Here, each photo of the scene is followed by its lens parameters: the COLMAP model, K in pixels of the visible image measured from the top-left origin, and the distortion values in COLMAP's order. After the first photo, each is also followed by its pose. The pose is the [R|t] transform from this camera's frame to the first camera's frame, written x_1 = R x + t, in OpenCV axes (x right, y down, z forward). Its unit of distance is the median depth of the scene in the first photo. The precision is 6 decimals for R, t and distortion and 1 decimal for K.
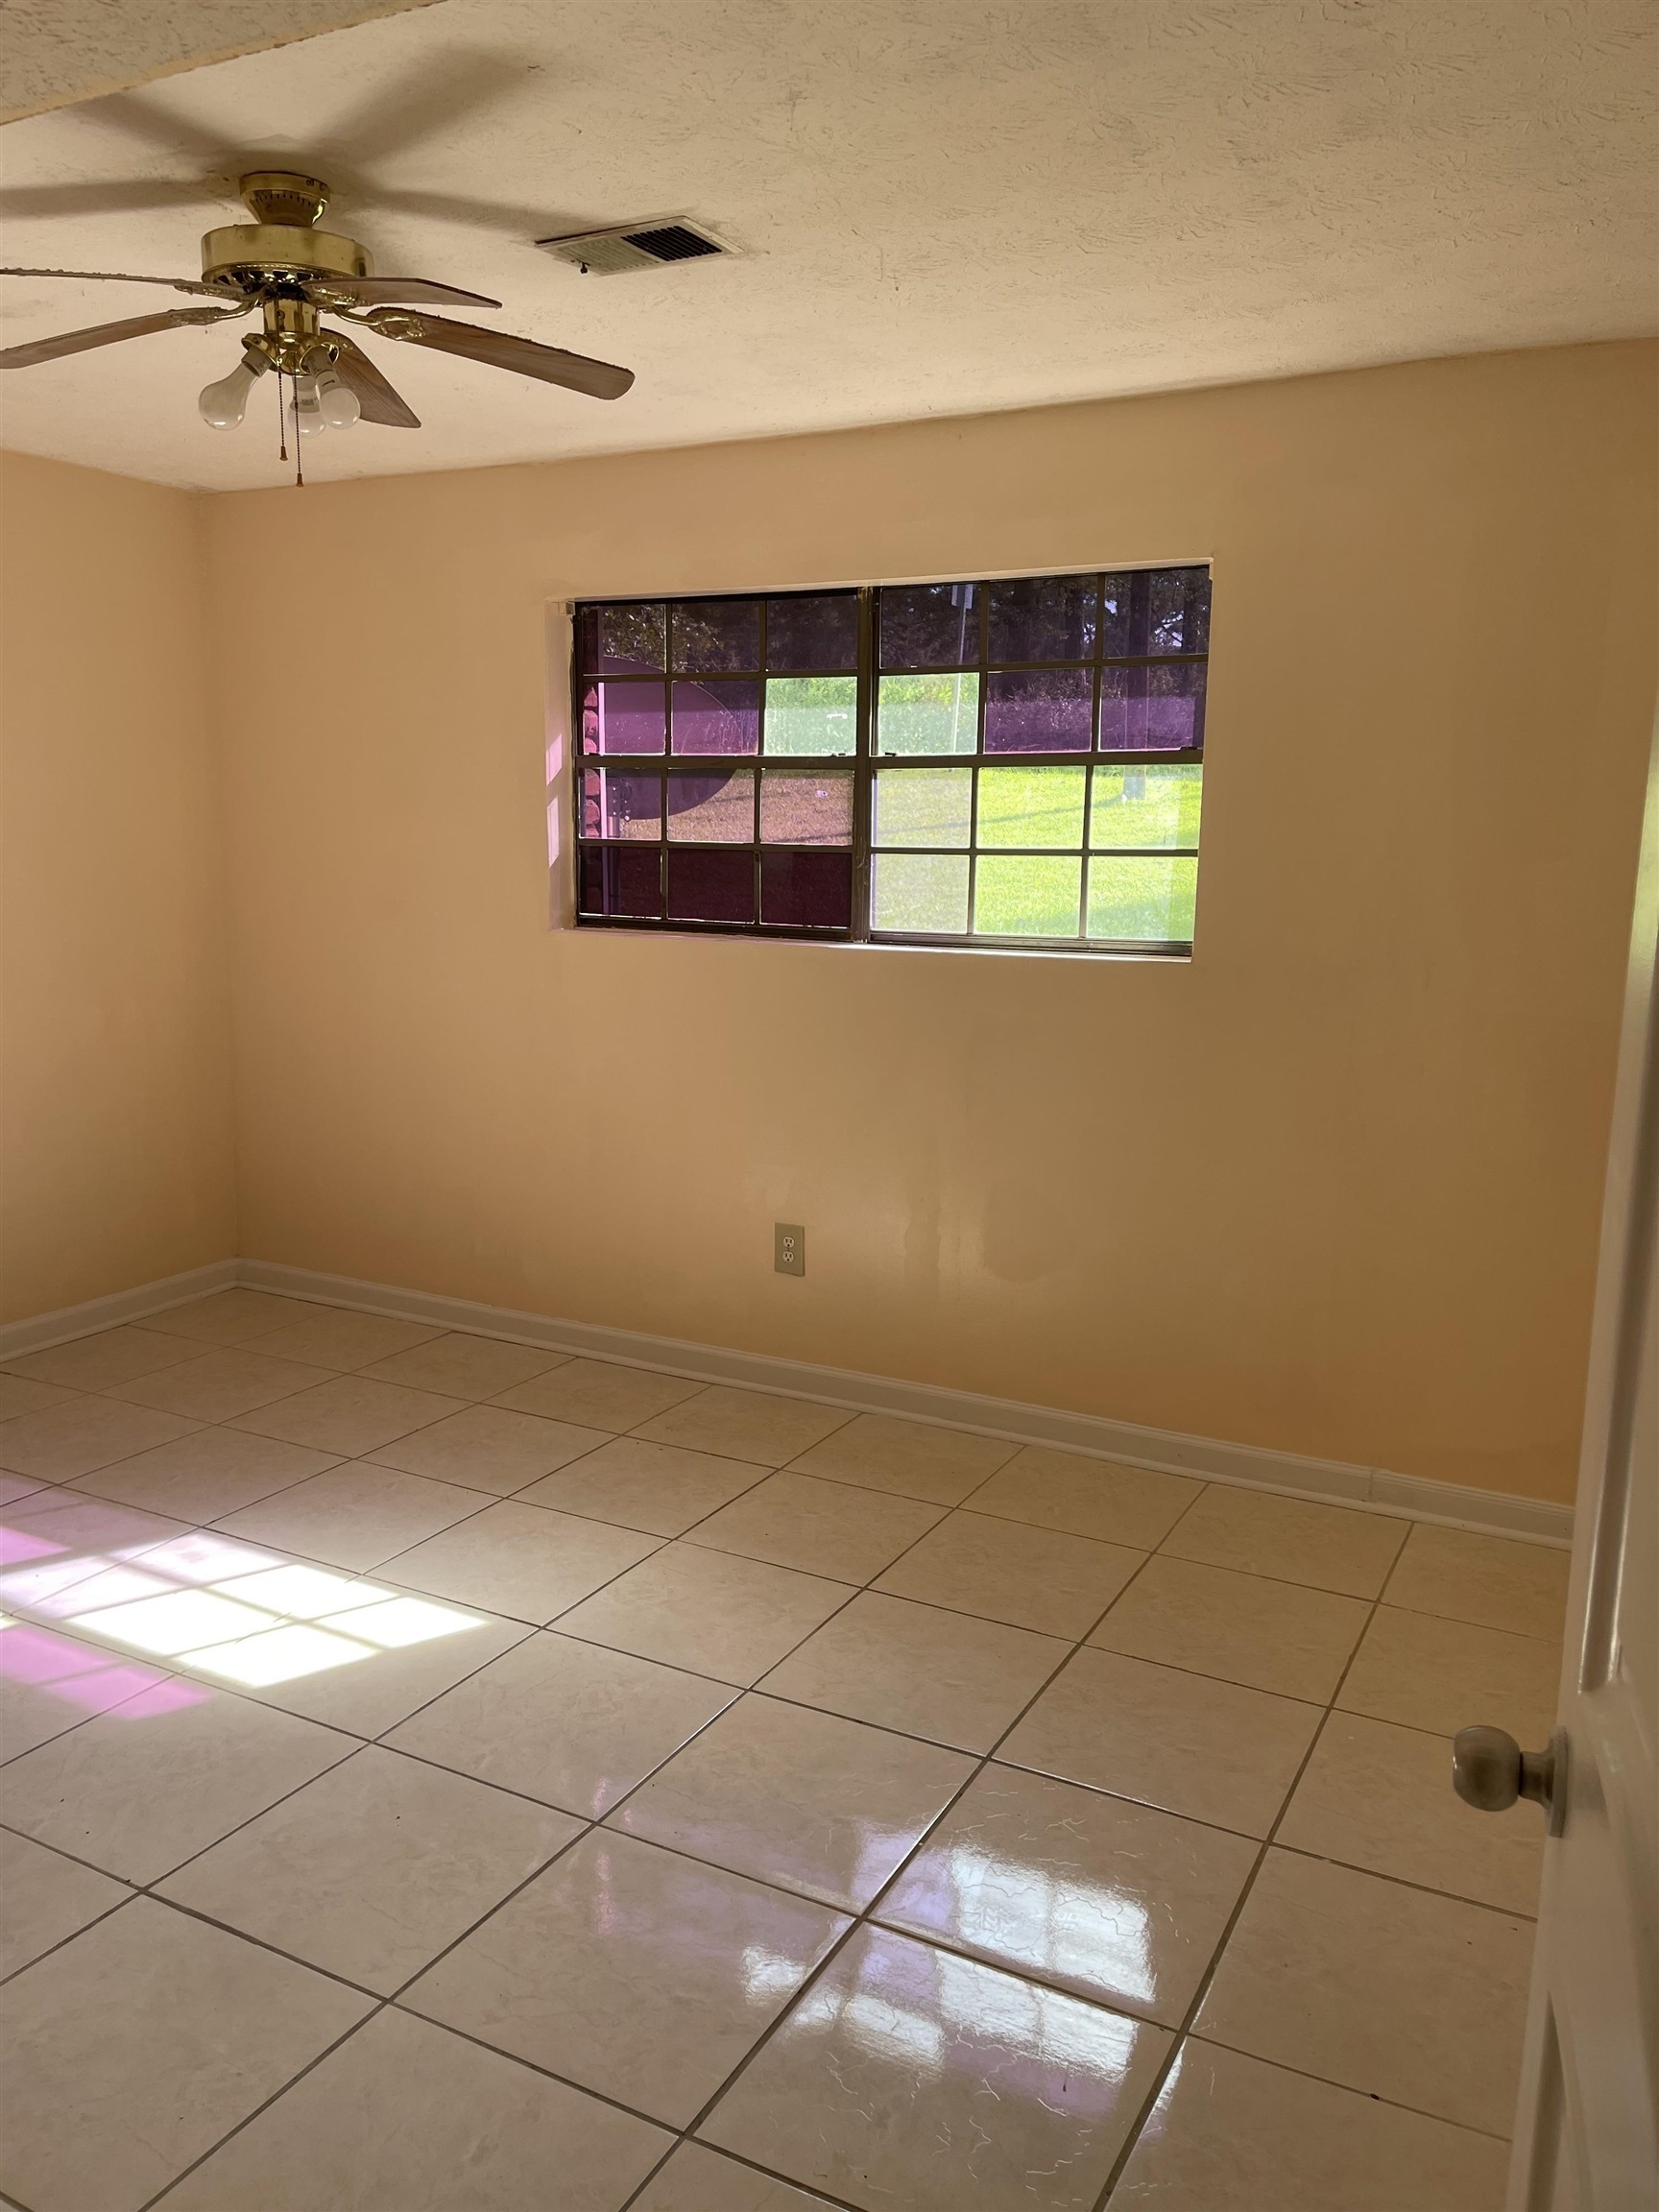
lens RADIAL K [[1669.5, 0, 823.9], [0, 1669.5, 1110.2], [0, 0, 1]] dist [0.084073, -0.105789]
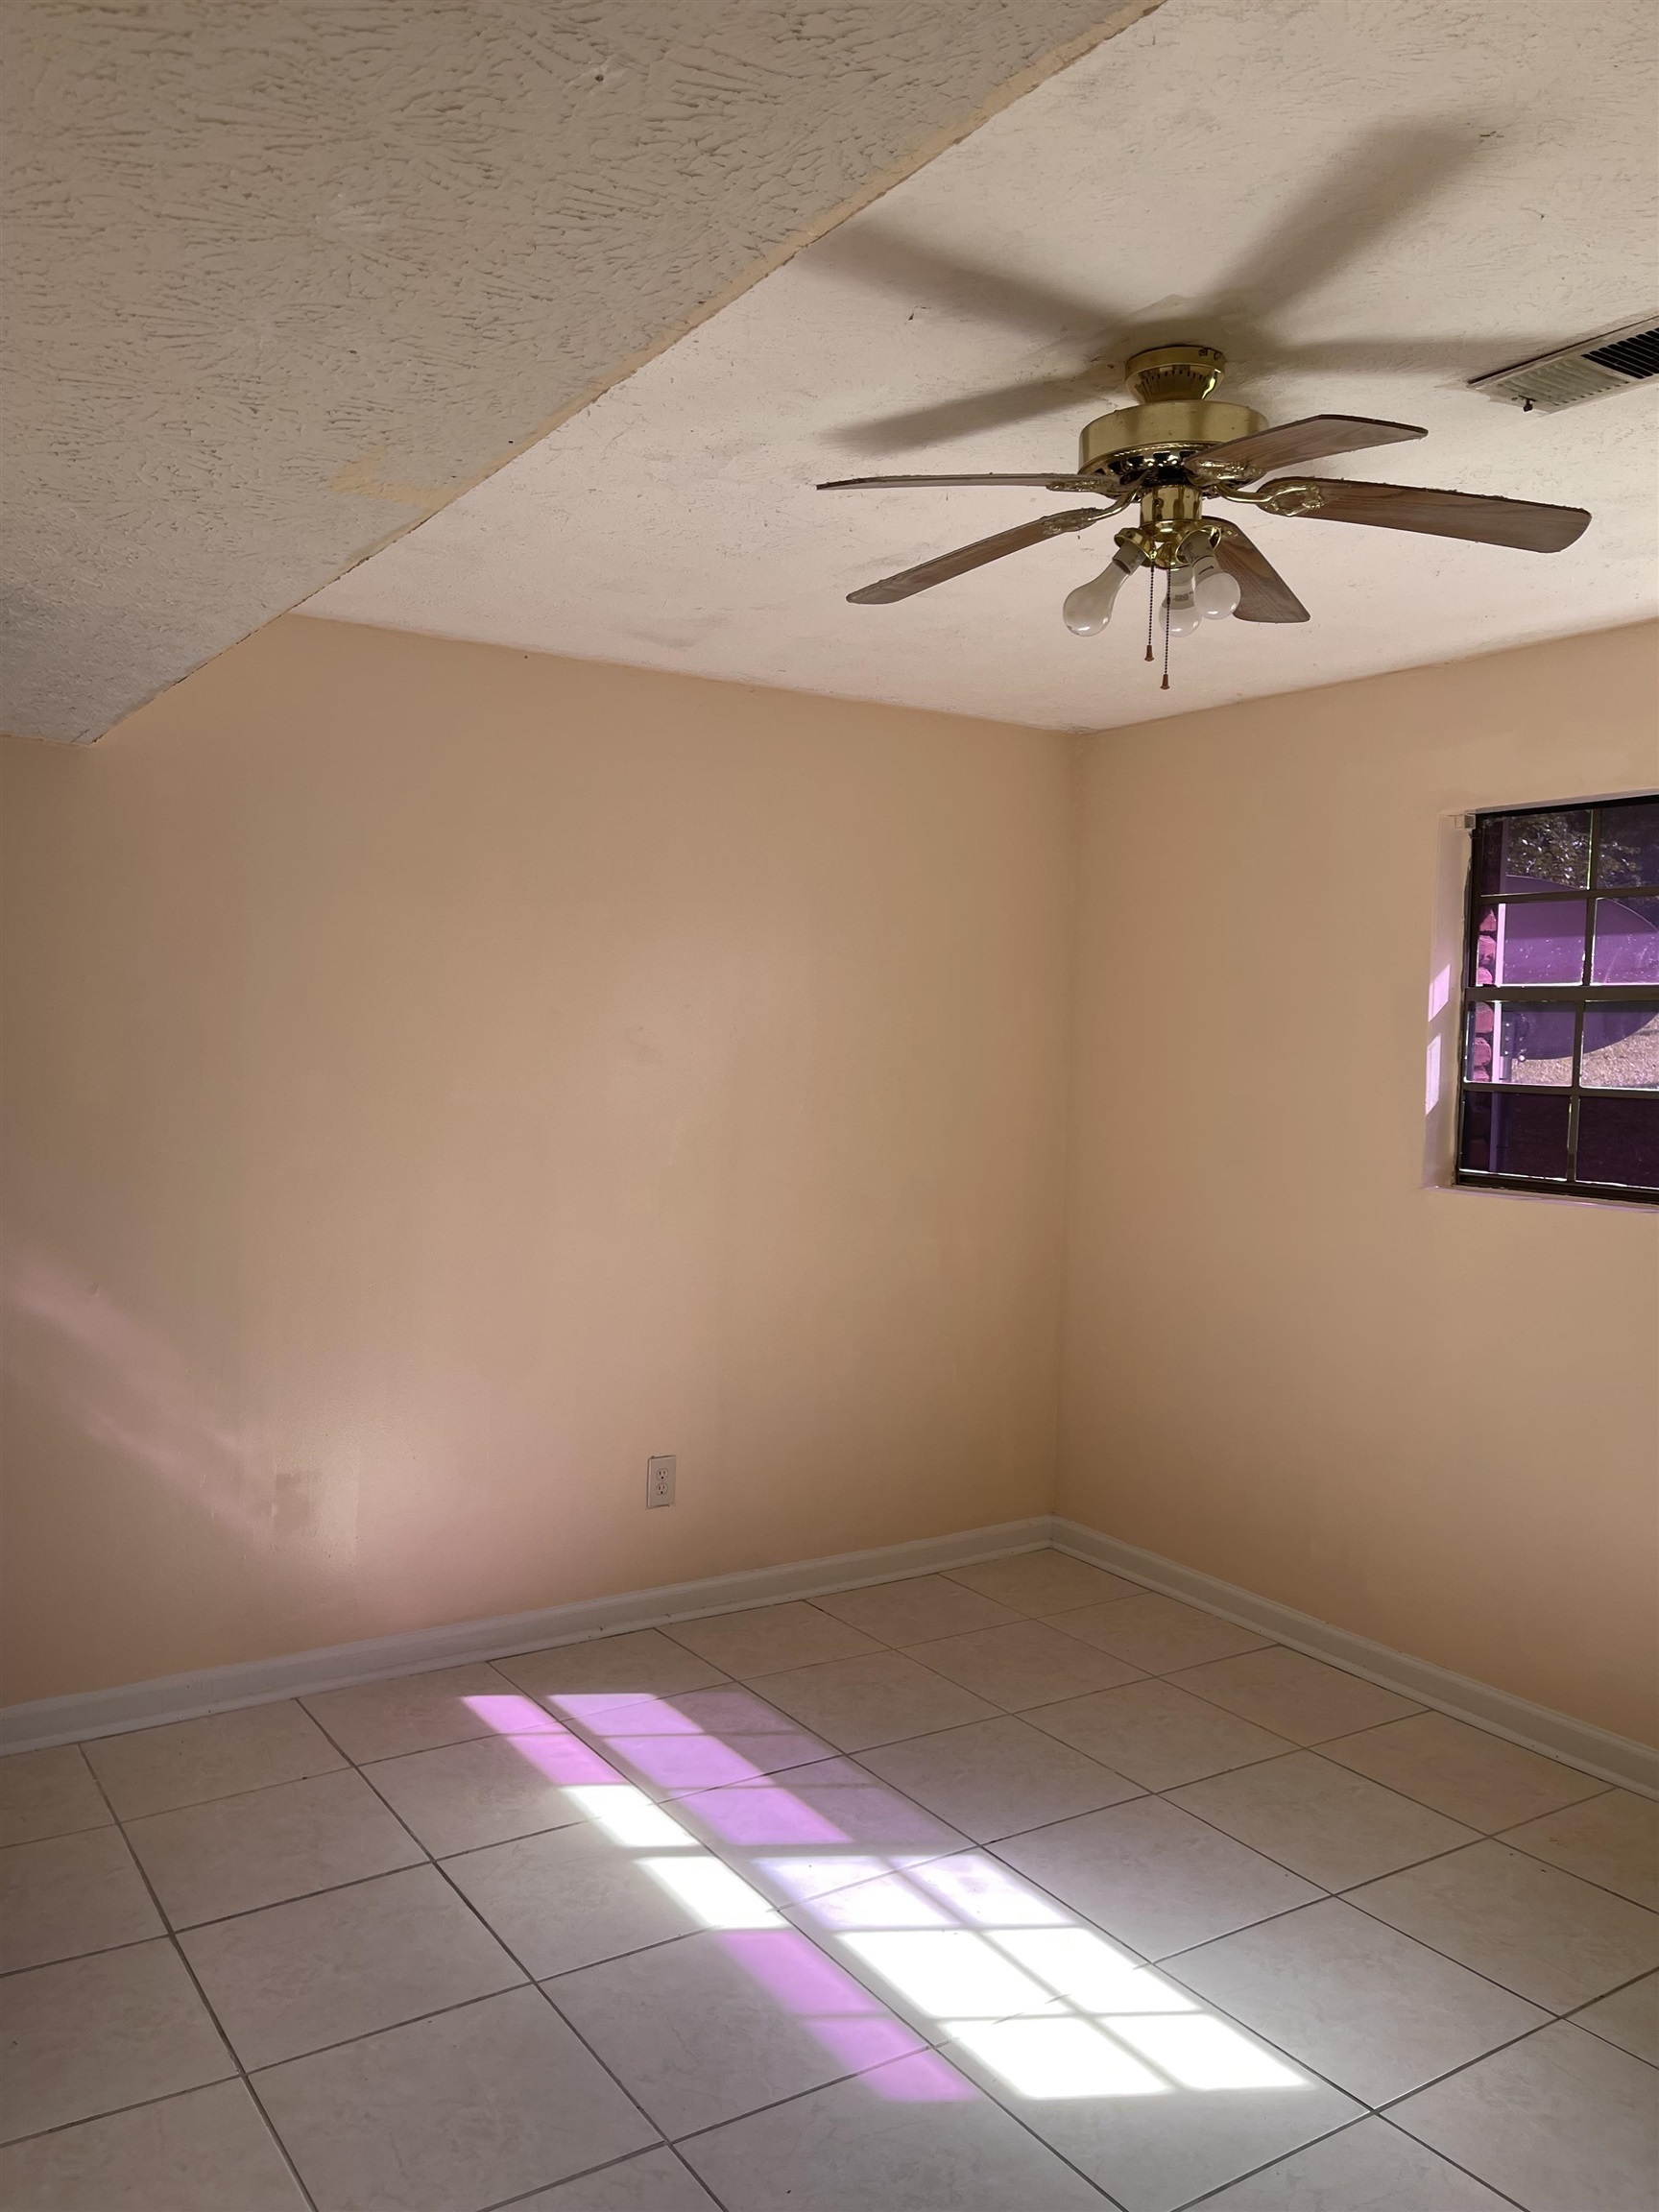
lens RADIAL K [[1669.5, 0, 823.9], [0, 1669.5, 1110.2], [0, 0, 1]] dist [0.084073, -0.105789]
pose [[0.879248, 0.028500, -0.475512, -0.039420], [-0.093338, 0.989167, -0.113301, -0.033771], [0.467131, 0.144003, 0.872383, 0.167622]]
